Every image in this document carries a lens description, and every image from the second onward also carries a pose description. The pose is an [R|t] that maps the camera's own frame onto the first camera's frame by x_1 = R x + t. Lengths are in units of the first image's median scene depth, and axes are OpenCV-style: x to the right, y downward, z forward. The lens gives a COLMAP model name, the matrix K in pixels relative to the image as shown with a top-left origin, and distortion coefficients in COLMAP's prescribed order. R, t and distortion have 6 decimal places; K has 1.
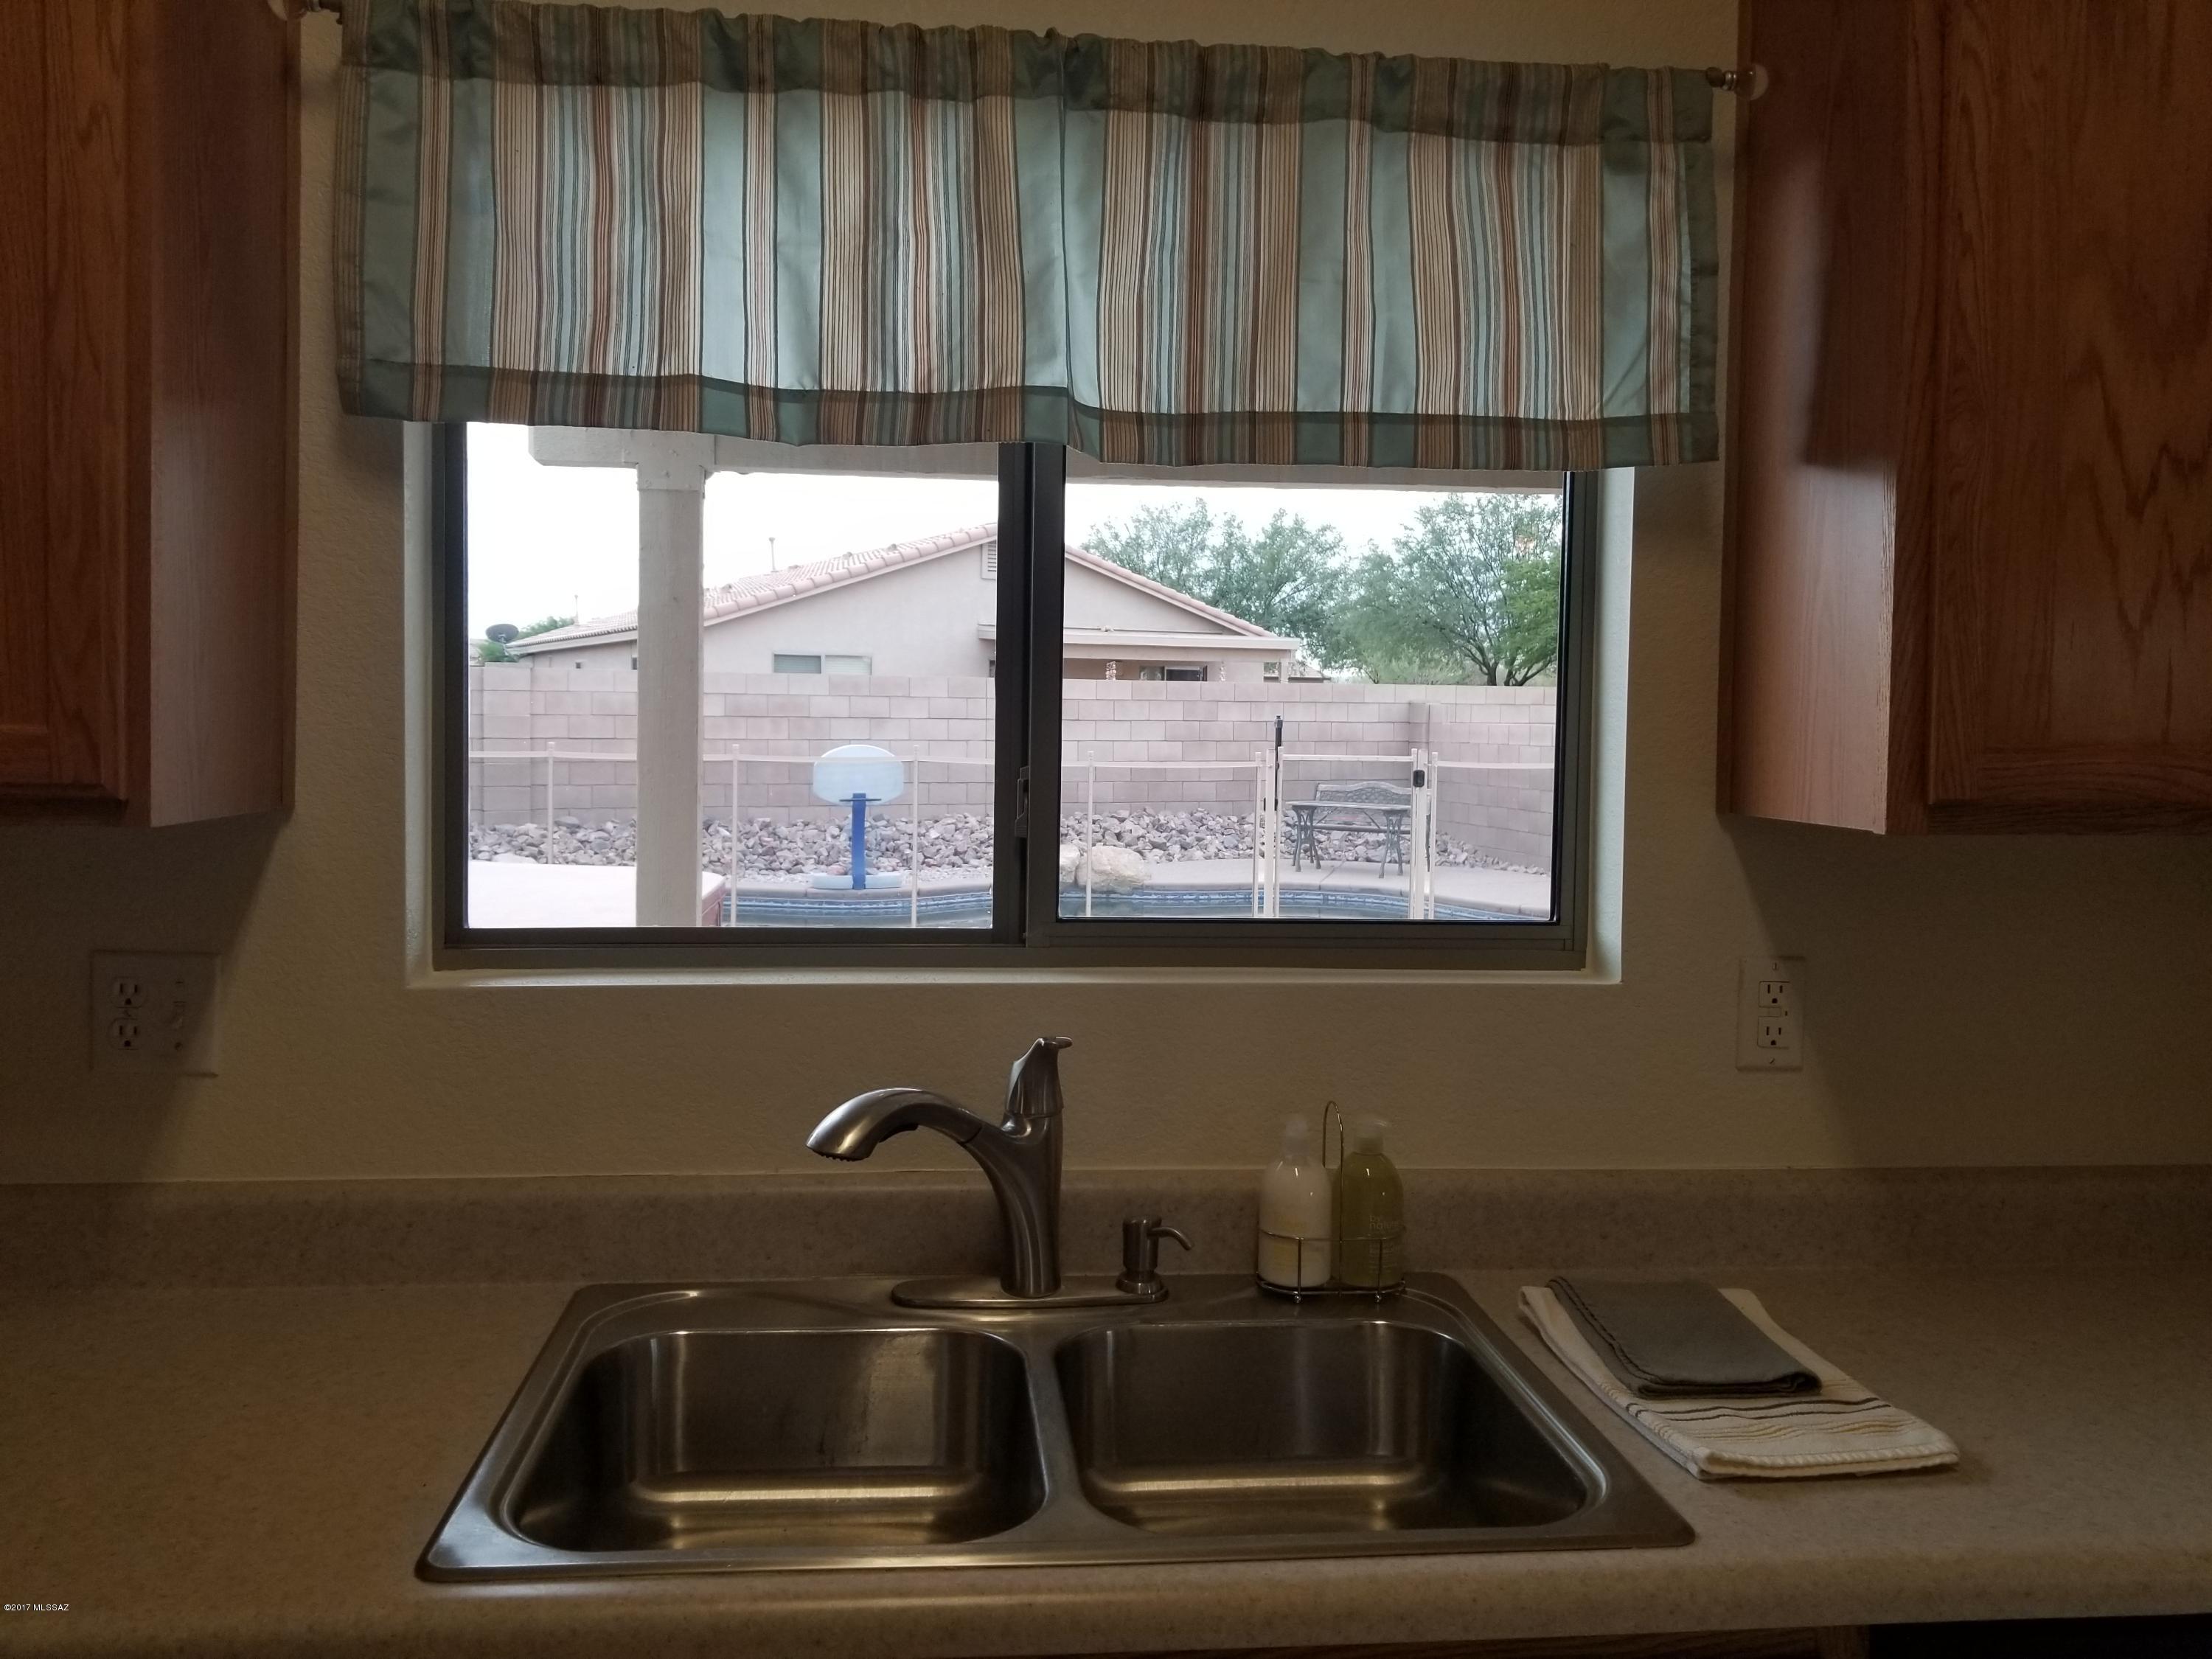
lens RADIAL K [[1696.0, 0, 1100.2], [0, 1696.0, 770.4], [0, 0, 1]] dist [0.112571, -0.176228]
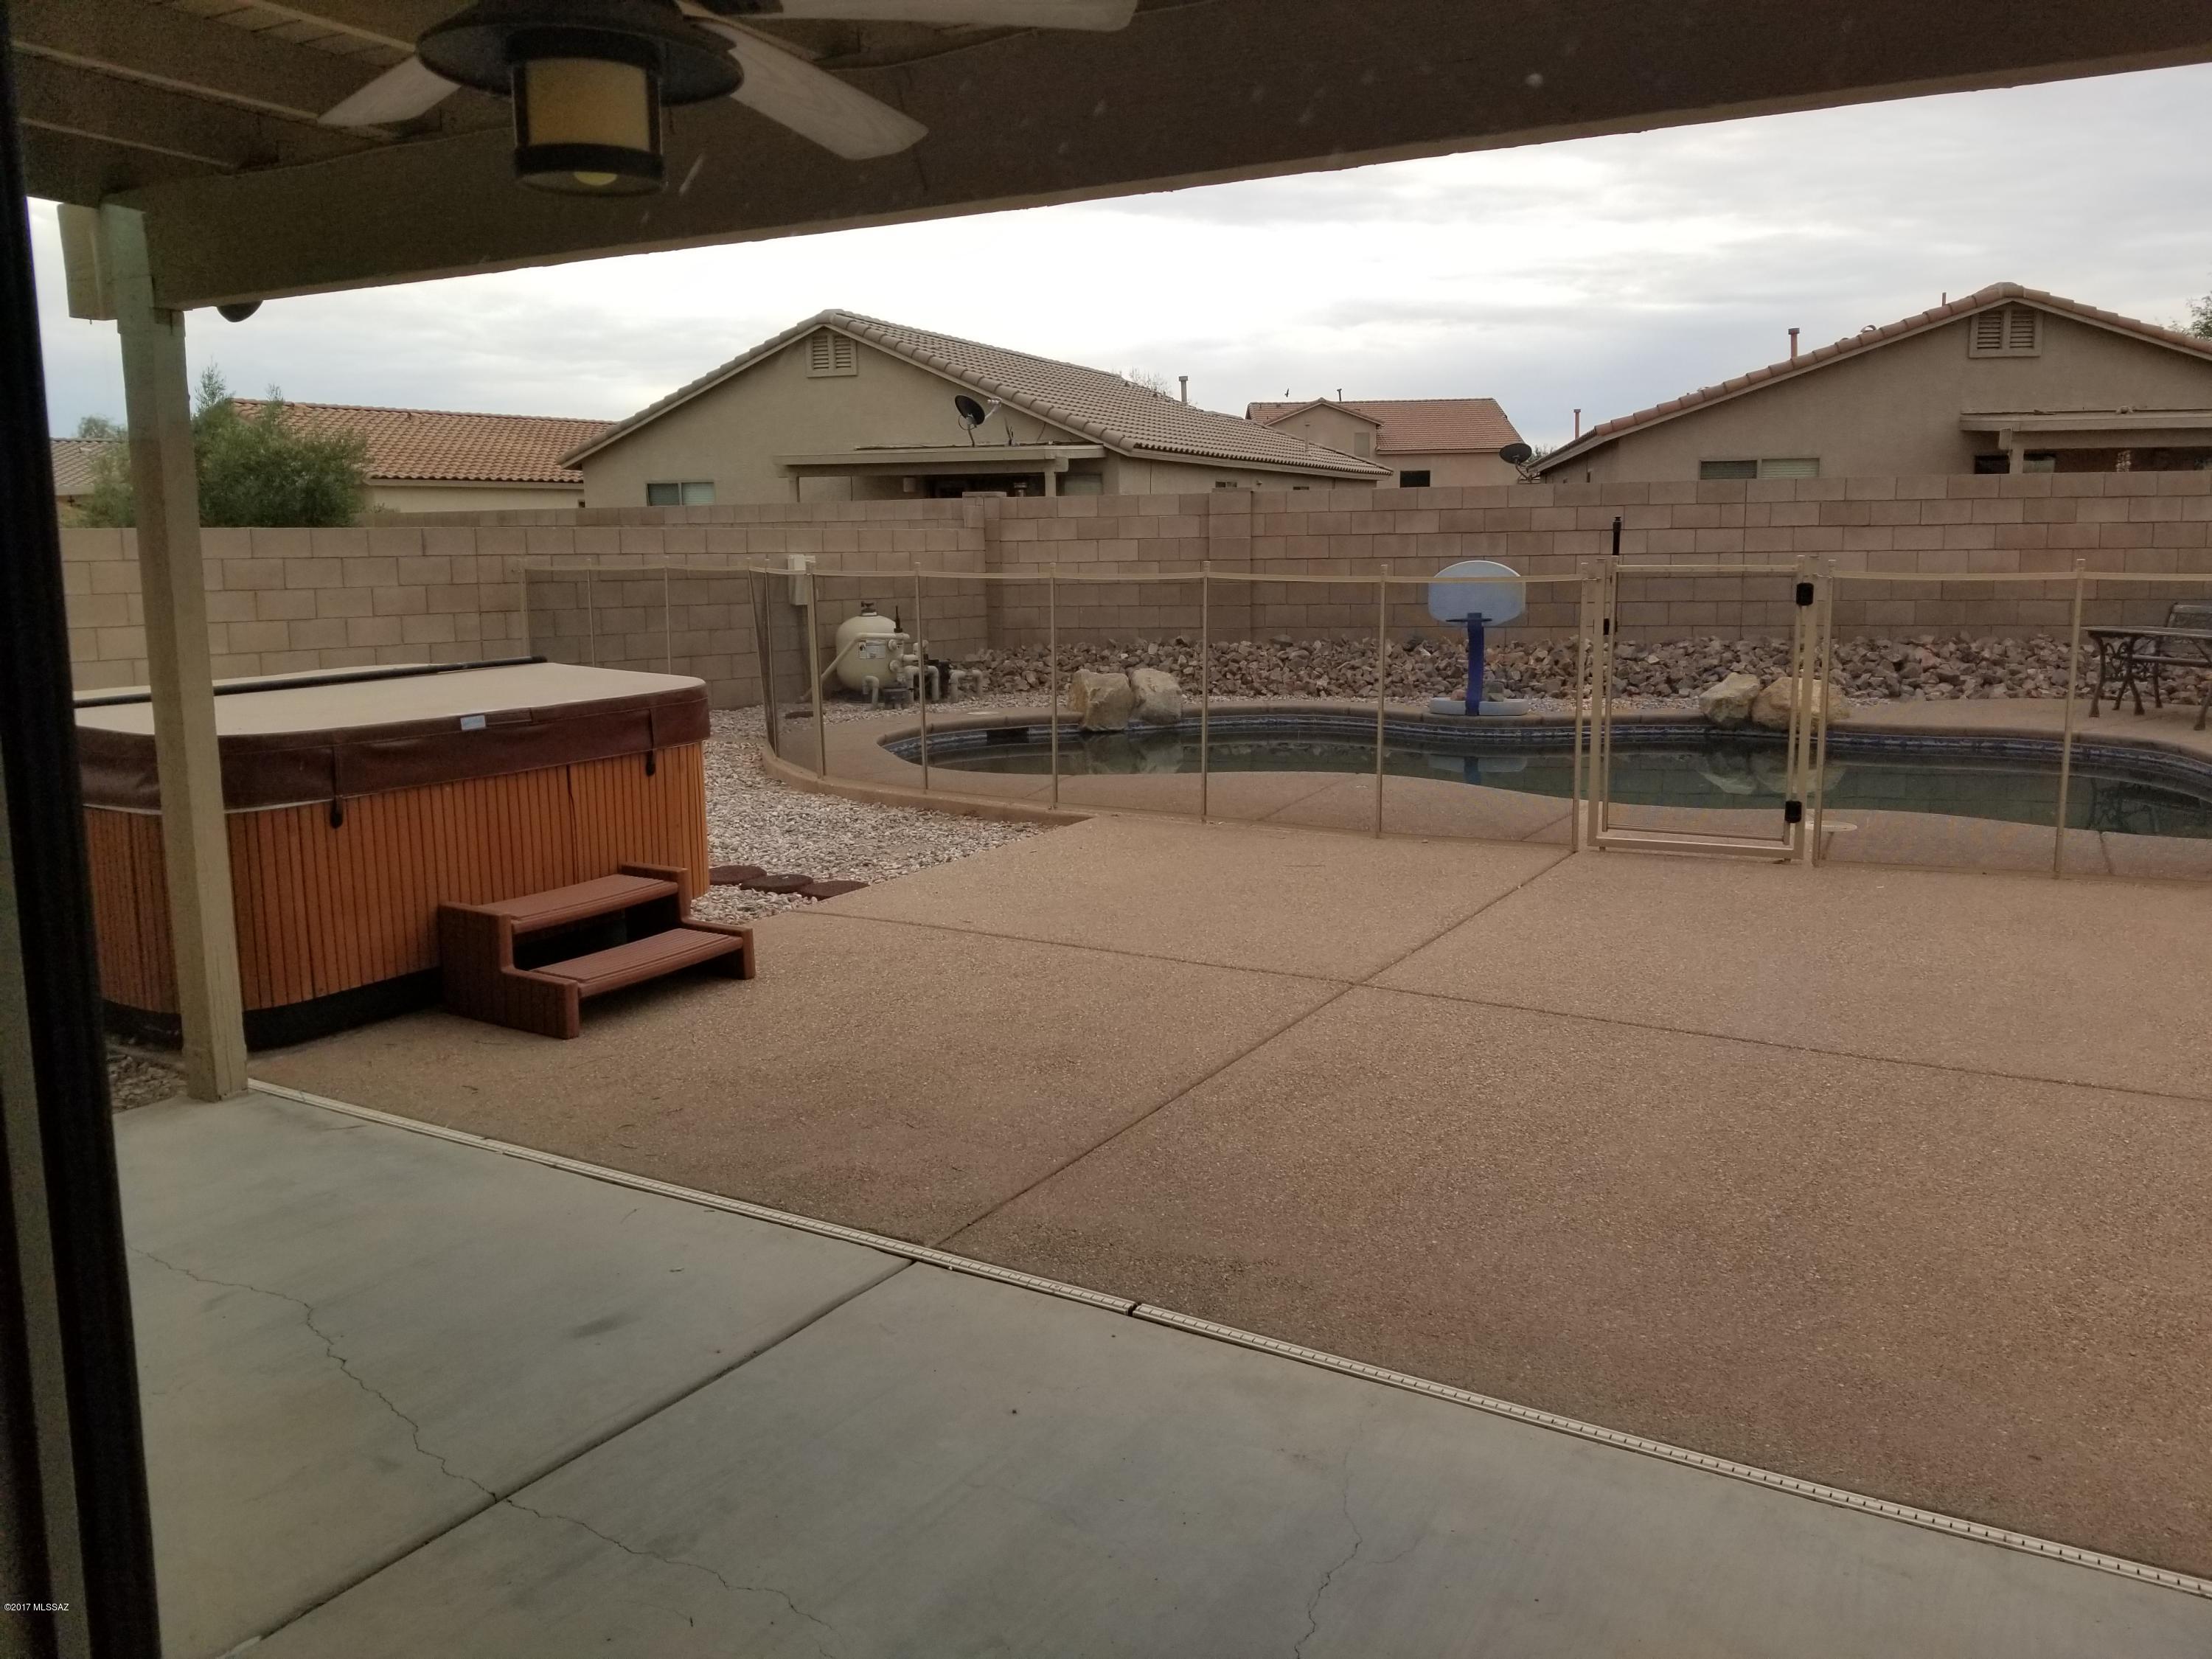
lens RADIAL K [[1696.0, 0, 1100.2], [0, 1696.0, 770.4], [0, 0, 1]] dist [0.112571, -0.176228]
pose [[0.815612, 0.059340, -0.575548, 0.193899], [0.001382, 0.994524, 0.104495, 0.000865], [0.578597, -0.086023, 0.811064, 0.091963]]
